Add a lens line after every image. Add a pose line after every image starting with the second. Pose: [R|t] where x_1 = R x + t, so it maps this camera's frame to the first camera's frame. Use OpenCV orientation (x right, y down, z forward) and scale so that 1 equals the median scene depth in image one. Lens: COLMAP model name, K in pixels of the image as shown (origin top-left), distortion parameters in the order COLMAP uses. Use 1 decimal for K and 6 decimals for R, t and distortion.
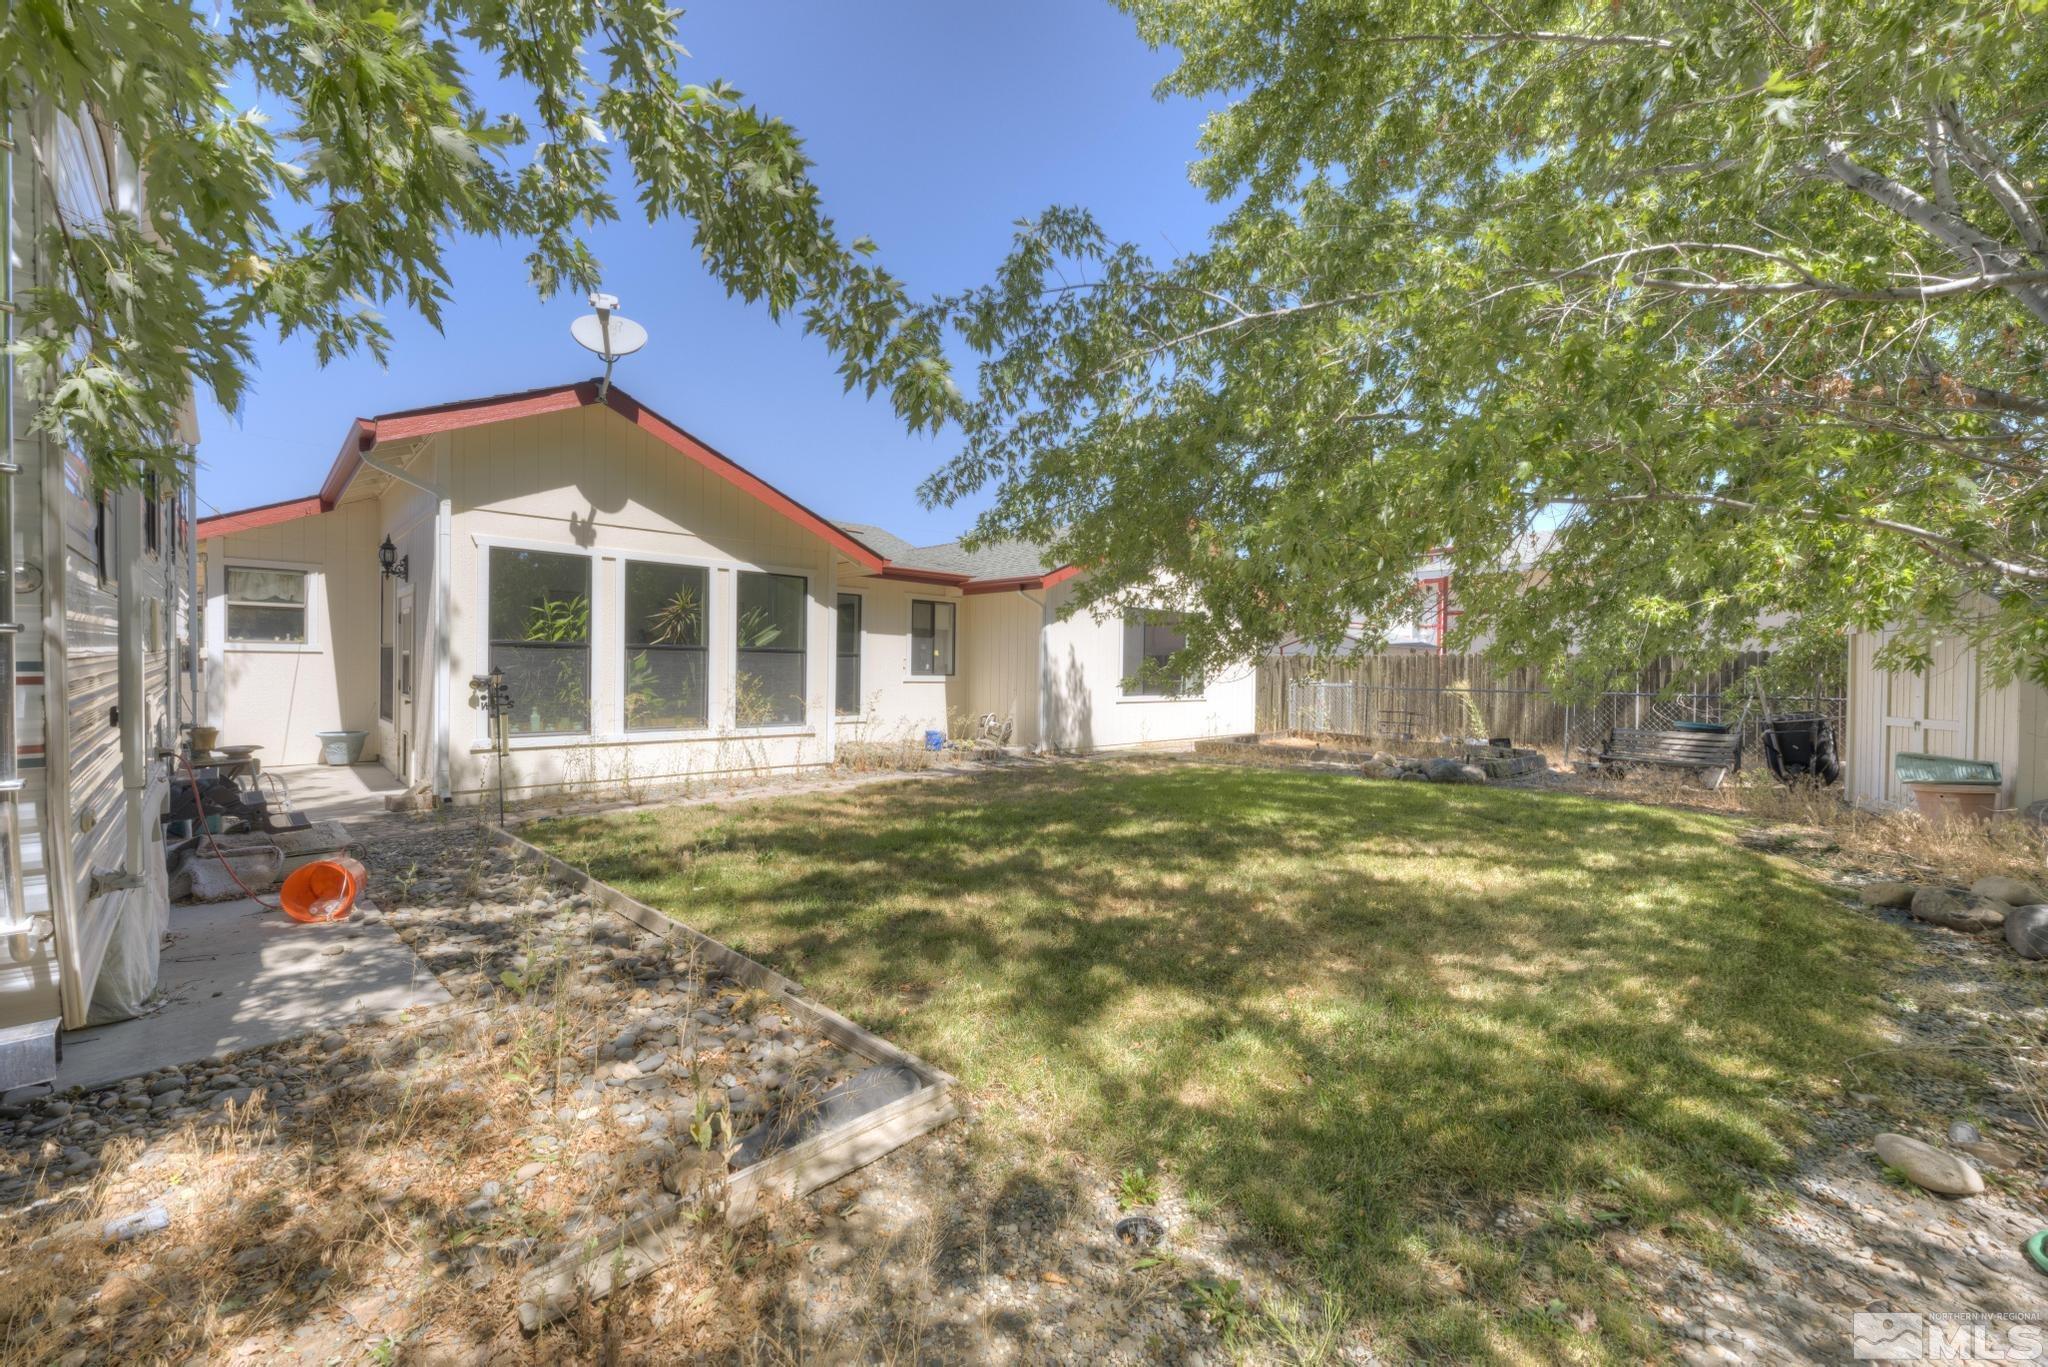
lens RADIAL K [[820.3, 0, 1021.2], [0, 820.3, 680.9], [0, 0, 1]] dist [-0.003472, -0.000168]
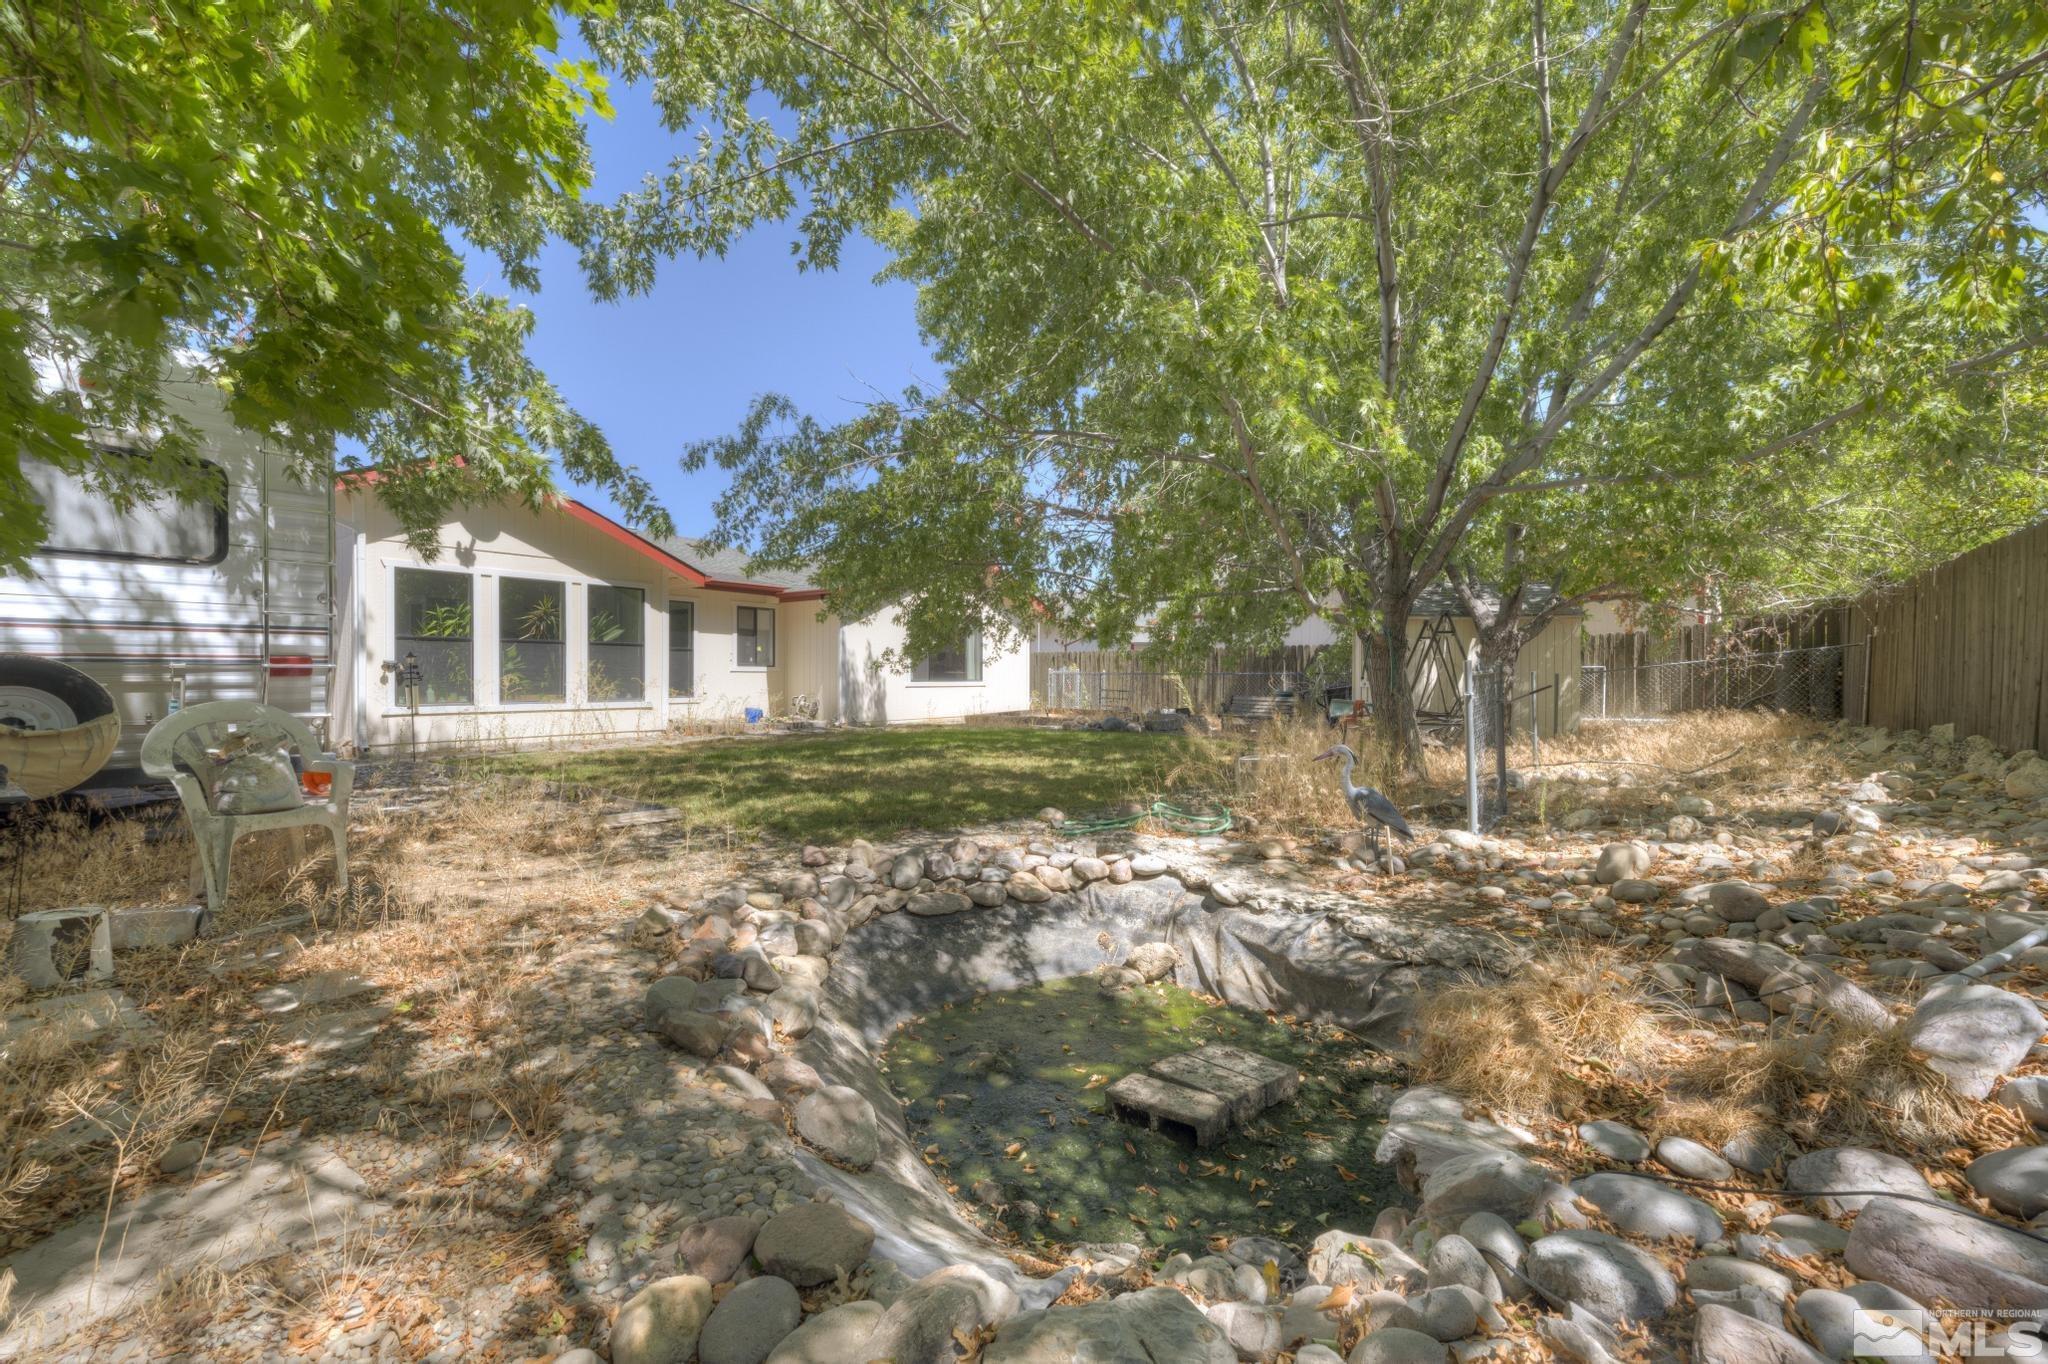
lens RADIAL K [[820.3, 0, 1028.2], [0, 820.3, 679.4], [0, 0, 1]] dist [-0.003472, -0.000168]
pose [[0.988001, -0.011659, 0.154009, 0.165099], [0.013100, 0.999879, -0.008349, 0.043407], [-0.153893, 0.010266, 0.988034, -0.456973]]
